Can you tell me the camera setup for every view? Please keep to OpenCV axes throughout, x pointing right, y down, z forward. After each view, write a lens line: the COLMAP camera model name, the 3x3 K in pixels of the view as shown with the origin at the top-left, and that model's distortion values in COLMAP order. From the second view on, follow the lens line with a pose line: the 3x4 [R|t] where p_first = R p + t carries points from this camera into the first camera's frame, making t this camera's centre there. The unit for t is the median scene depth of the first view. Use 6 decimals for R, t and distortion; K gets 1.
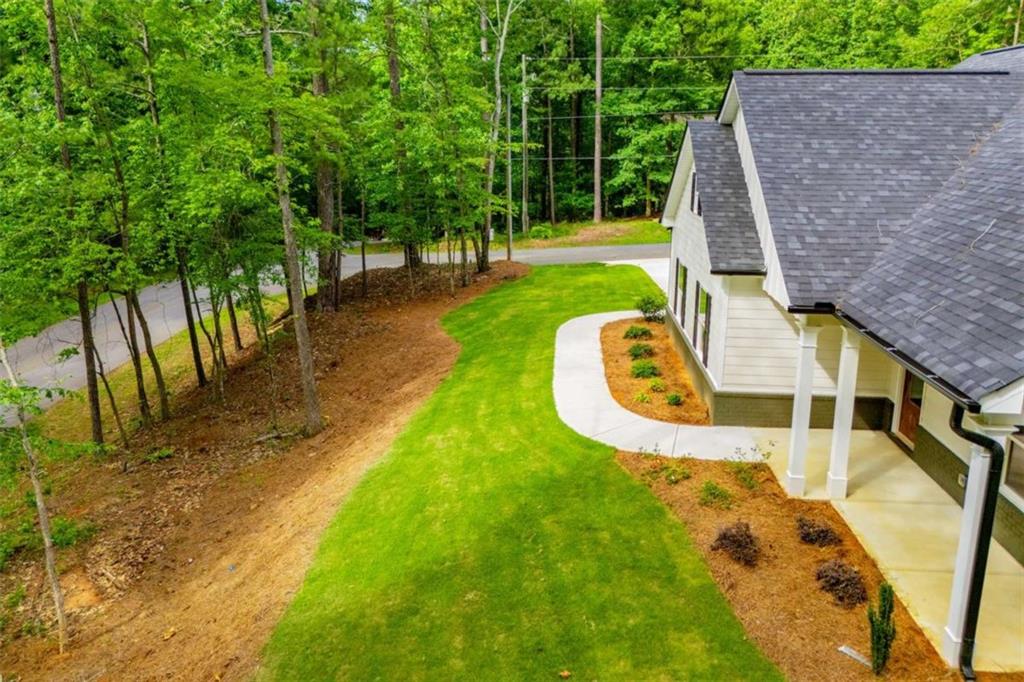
lens RADIAL K [[717.5, 0, 554.5], [0, 717.5, 340.1], [0, 0, 1]] dist [0.075548, -0.065958]
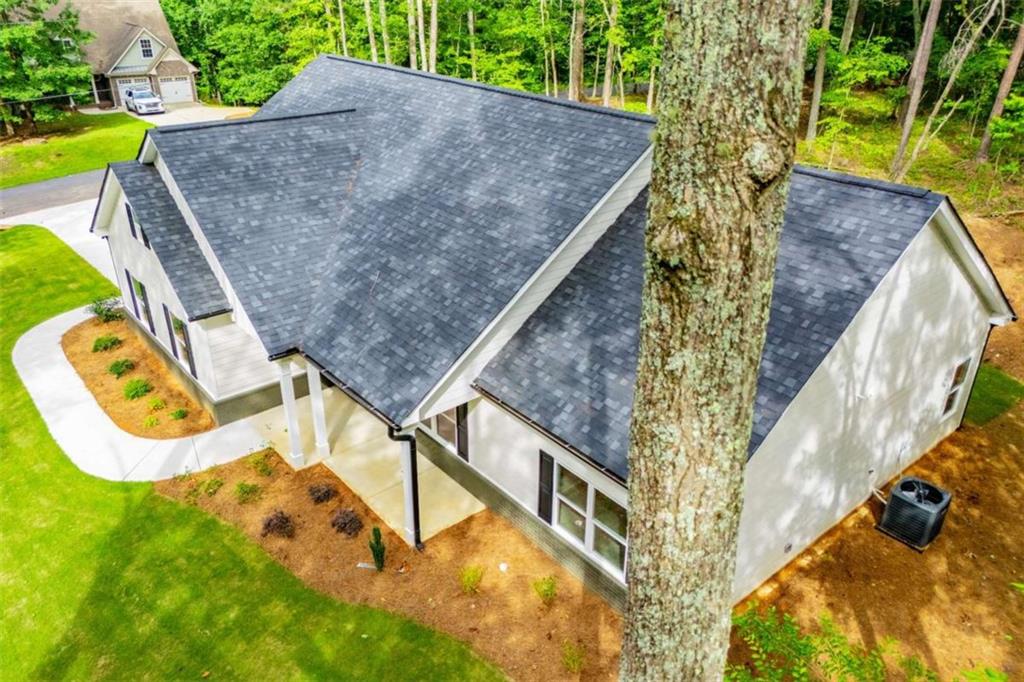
lens RADIAL K [[765.0, 0, 512.6], [0, 765.0, 316.9], [0, 0, 1]] dist [0.031019, -0.004732]
pose [[0.730421, -0.305961, 0.610634, -0.196854], [0.147400, 0.943596, 0.296478, -0.446996], [-0.666903, -0.126547, 0.734321, -0.365800]]
